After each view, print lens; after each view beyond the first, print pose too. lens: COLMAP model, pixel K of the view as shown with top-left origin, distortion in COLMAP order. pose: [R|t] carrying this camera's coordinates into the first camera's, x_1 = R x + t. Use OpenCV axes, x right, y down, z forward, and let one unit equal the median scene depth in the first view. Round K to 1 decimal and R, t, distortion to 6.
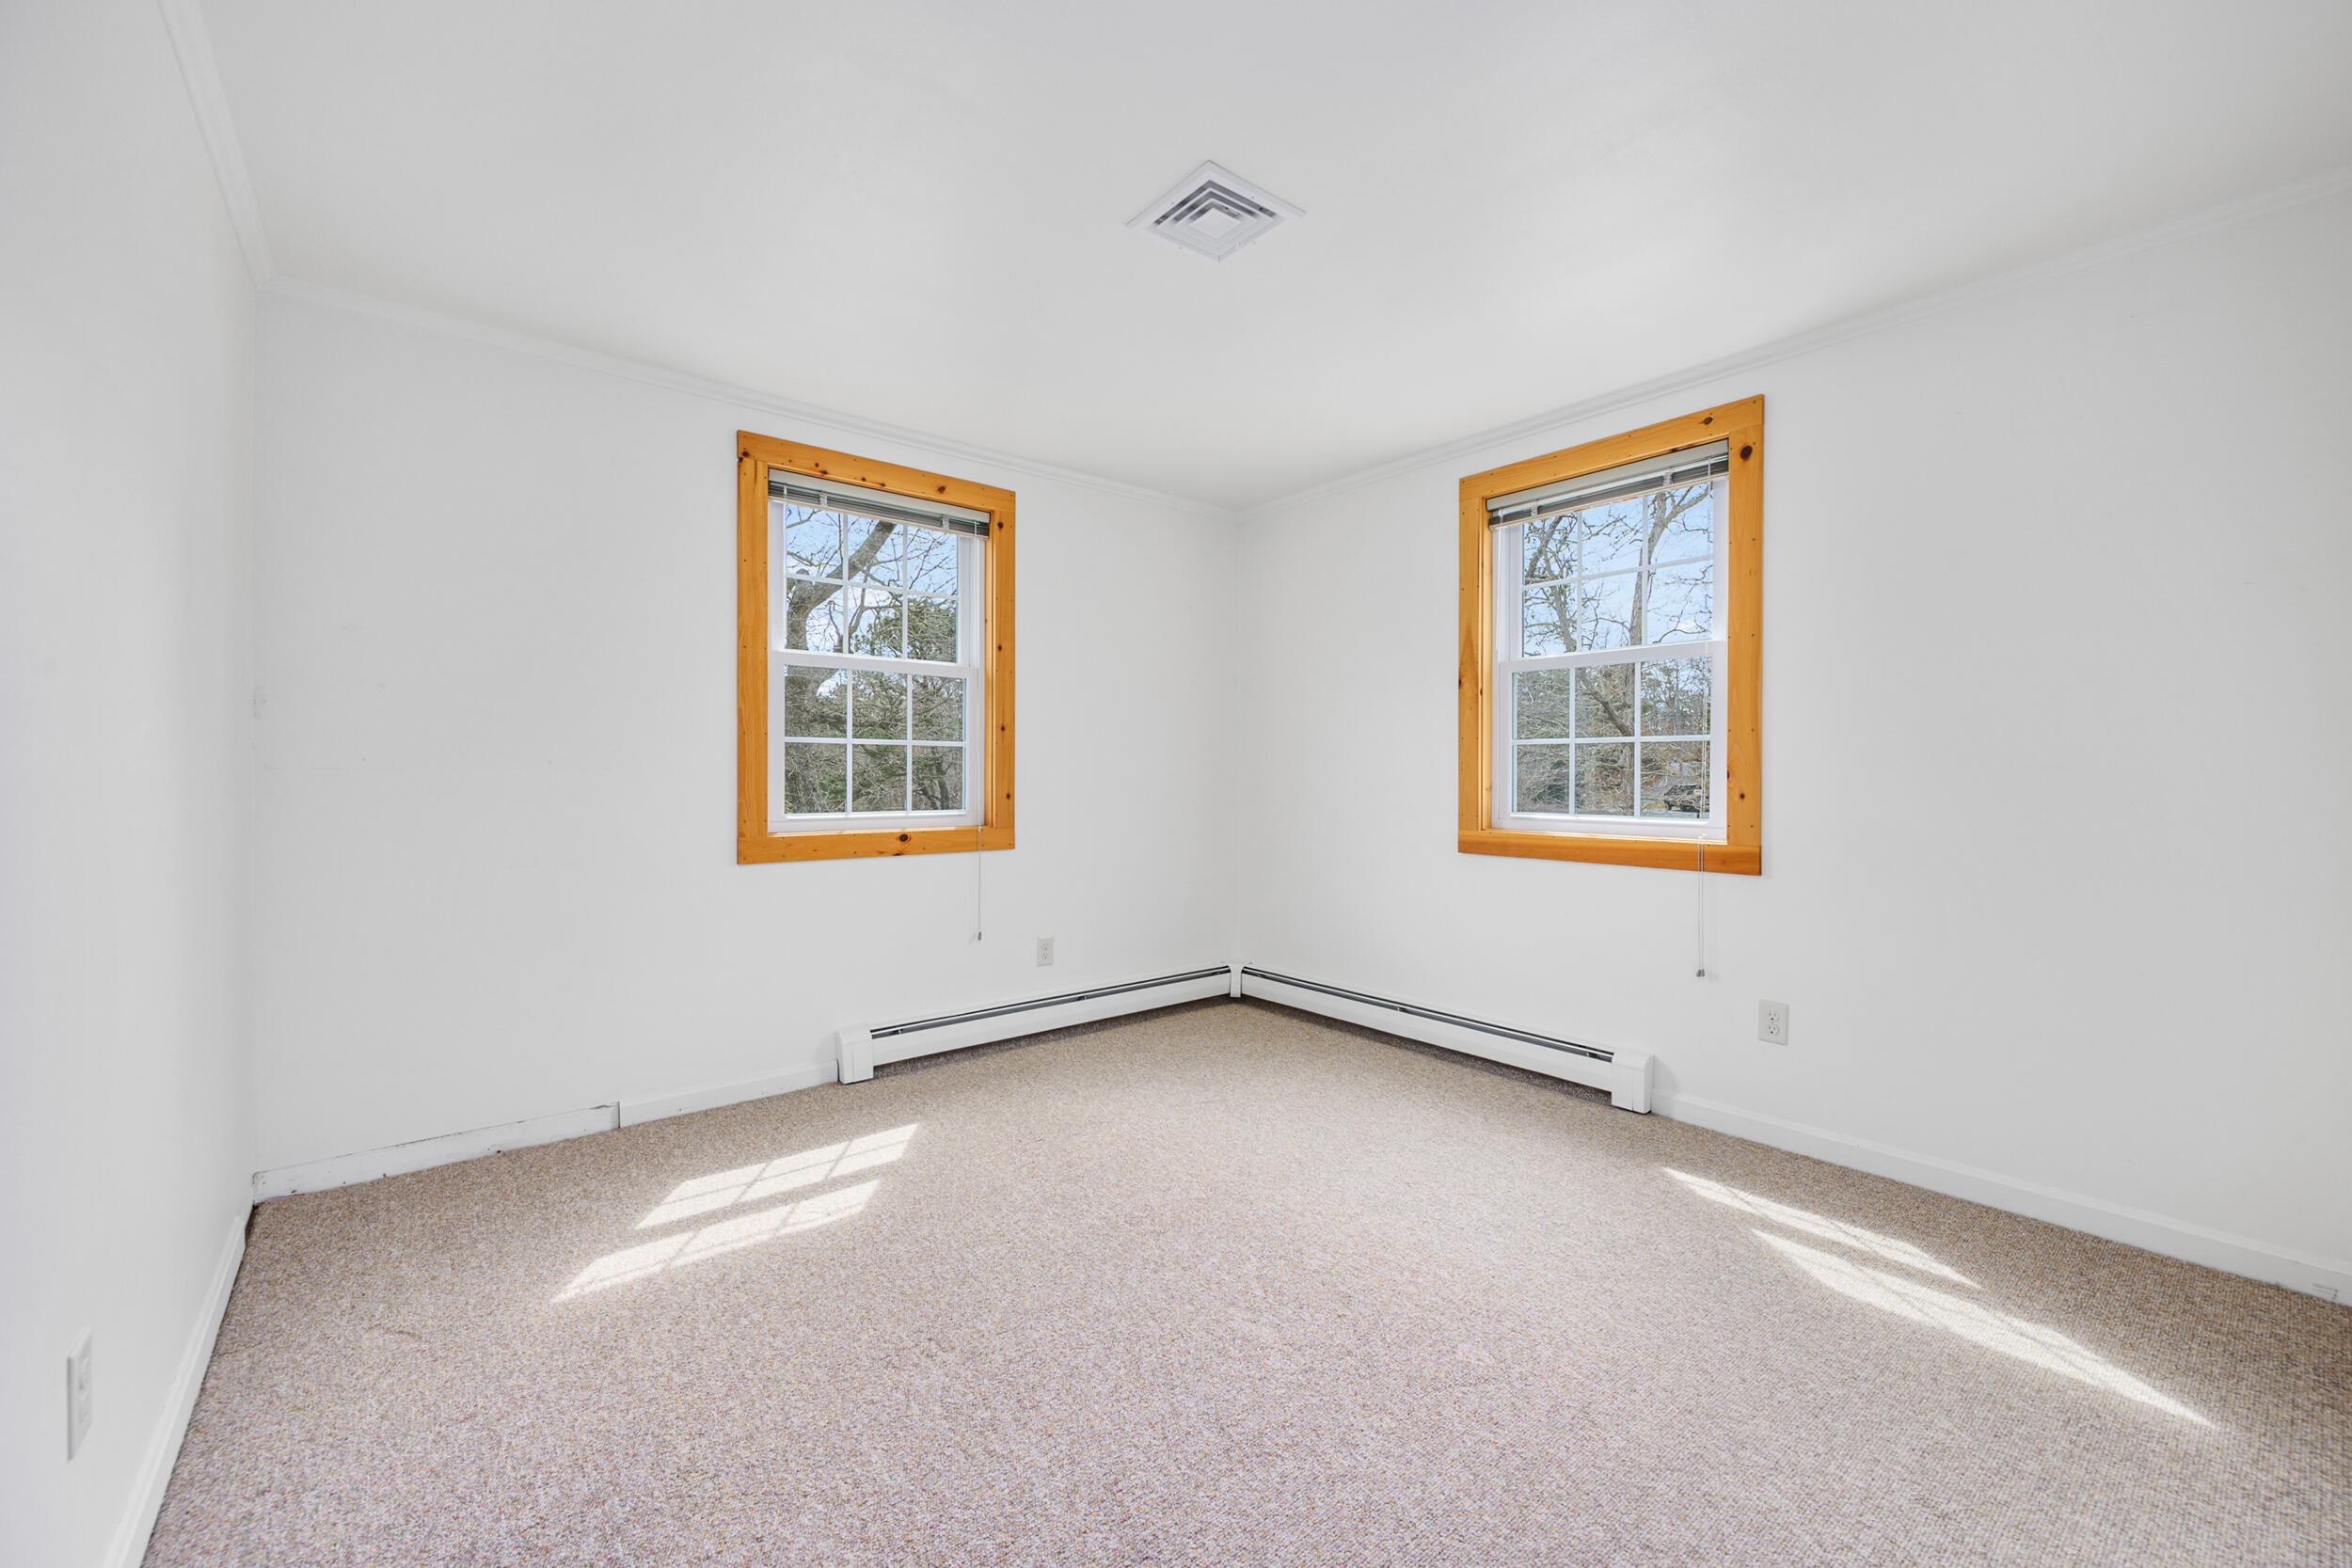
lens RADIAL K [[936.2, 0, 1176.0], [0, 936.2, 784.0], [0, 0, 1]] dist [-0.000396, 0.000013]
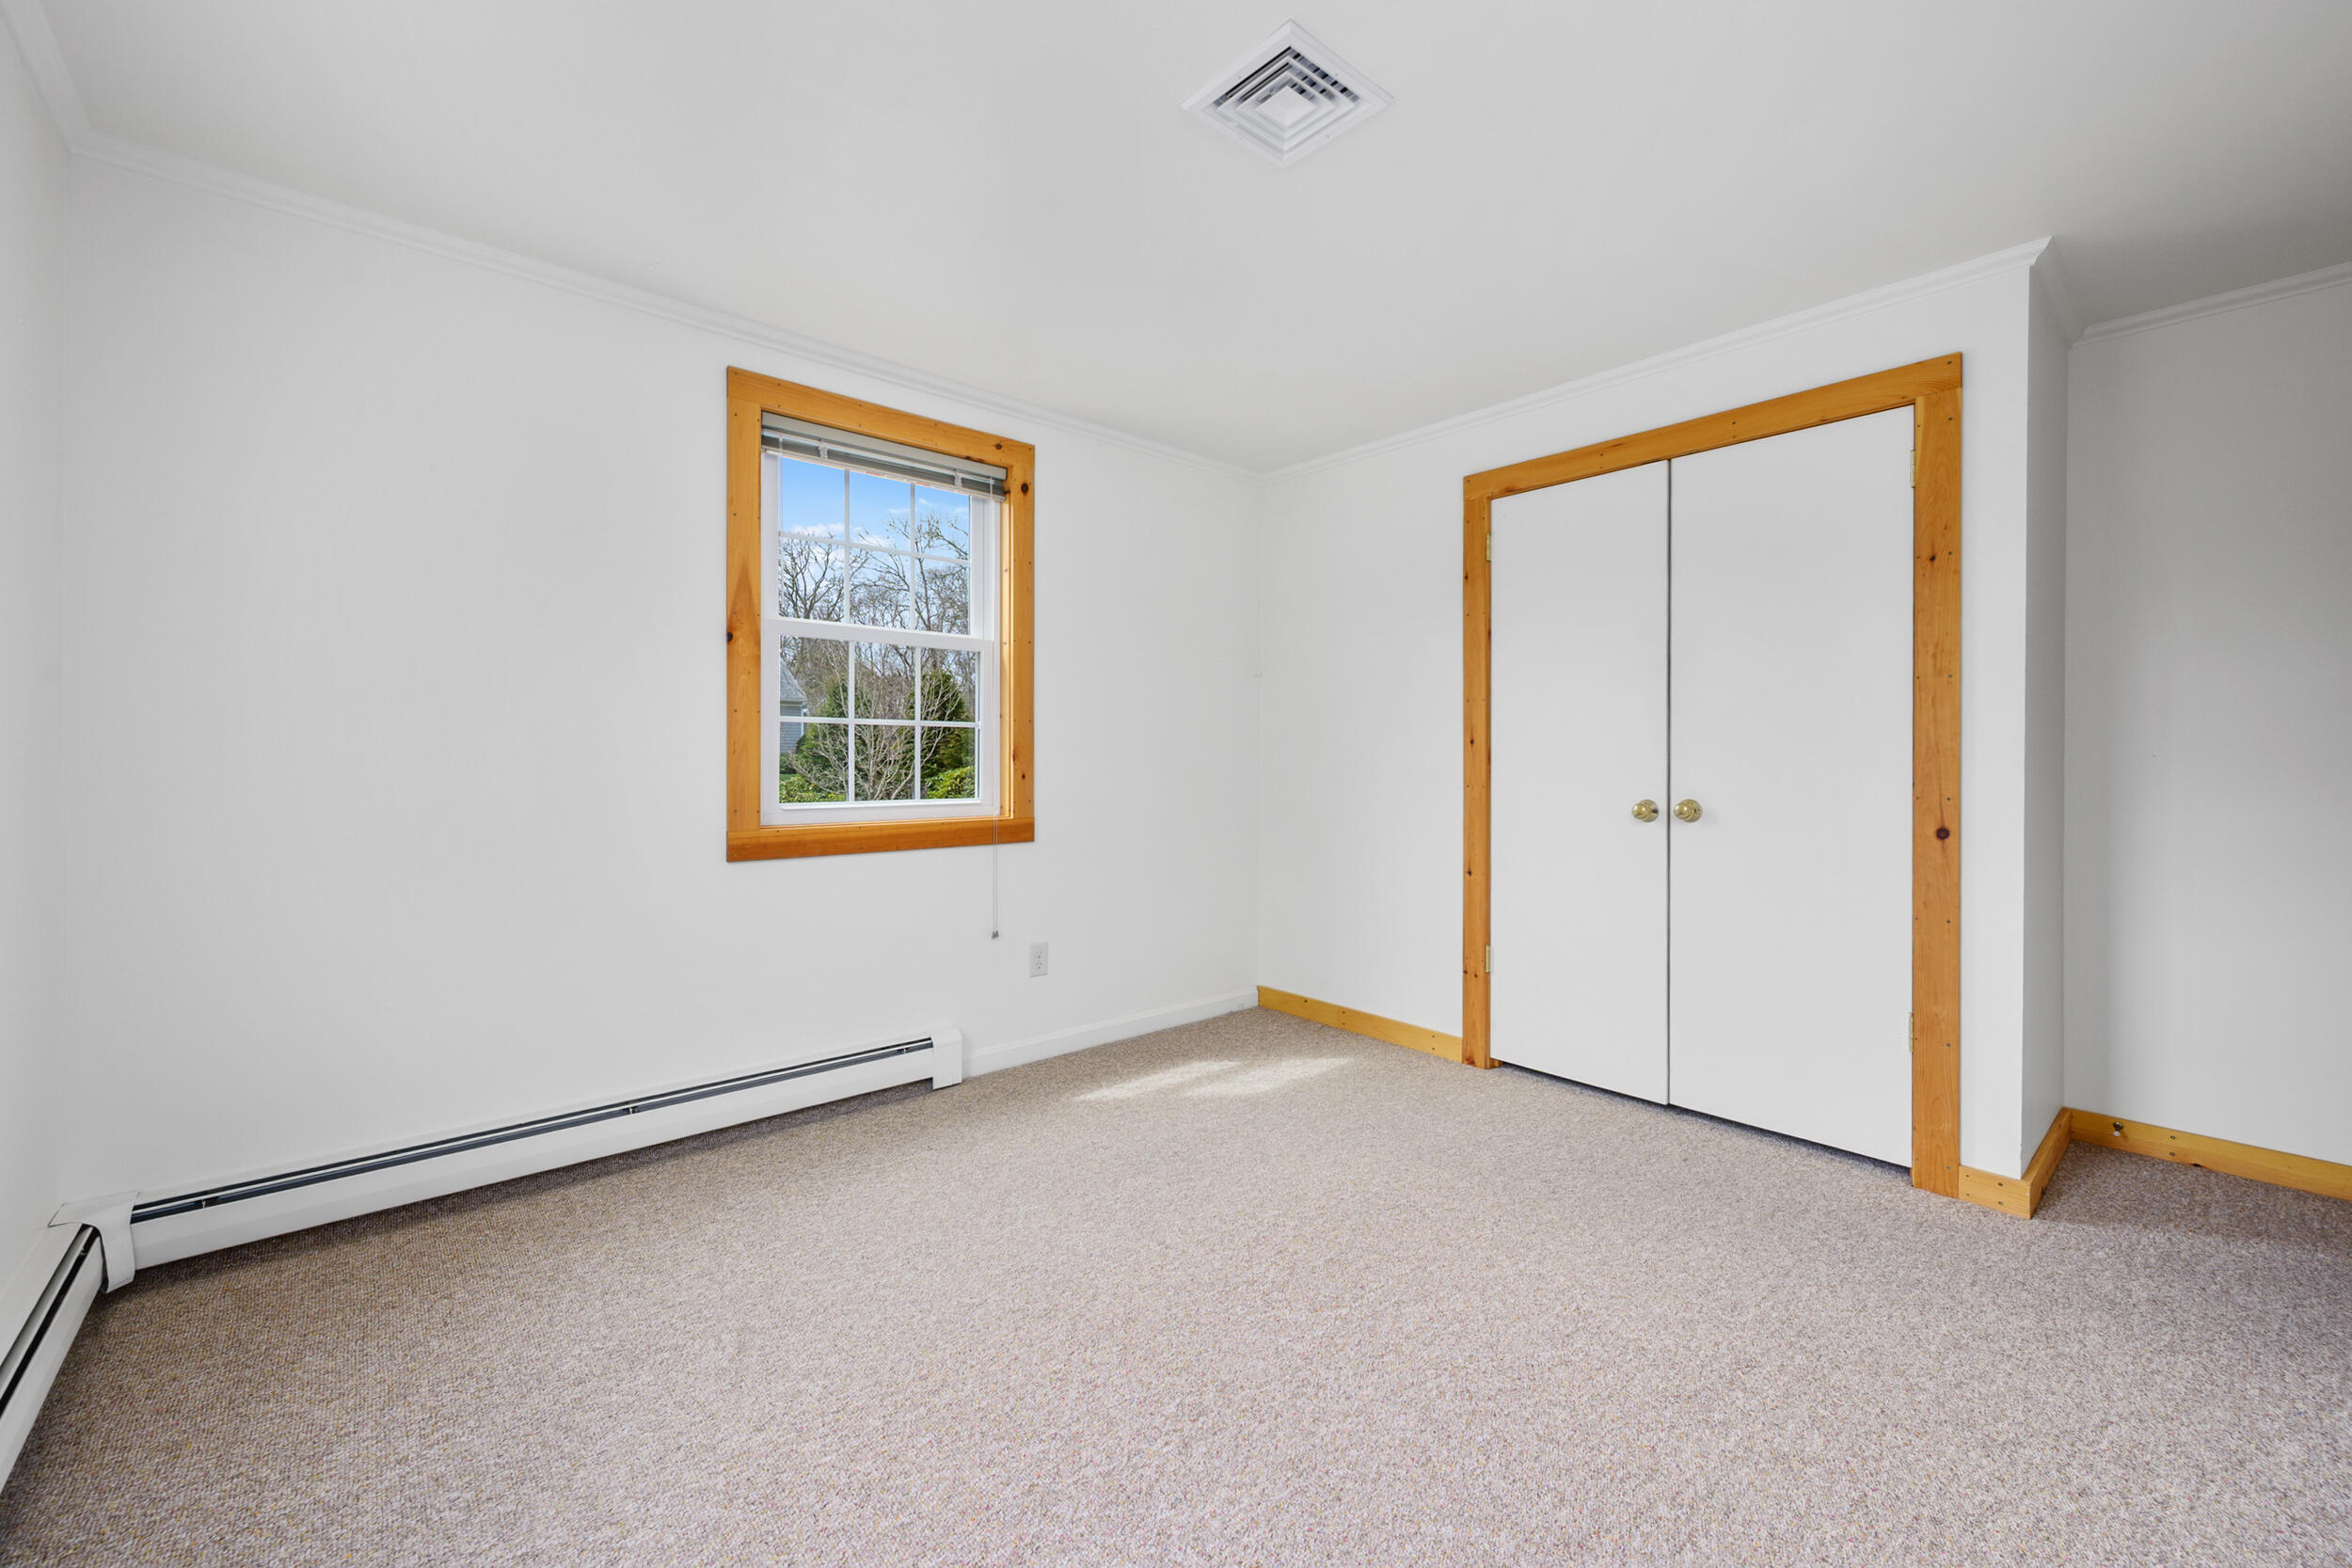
lens RADIAL K [[945.1, 0, 1183.7], [0, 945.1, 762.7], [0, 0, 1]] dist [0.001120, -0.000013]
pose [[-0.043199, -0.006030, 0.999048, -0.562361], [0.010086, 0.999928, 0.006472, -0.009478], [-0.999016, 0.010356, -0.043135, 0.791799]]
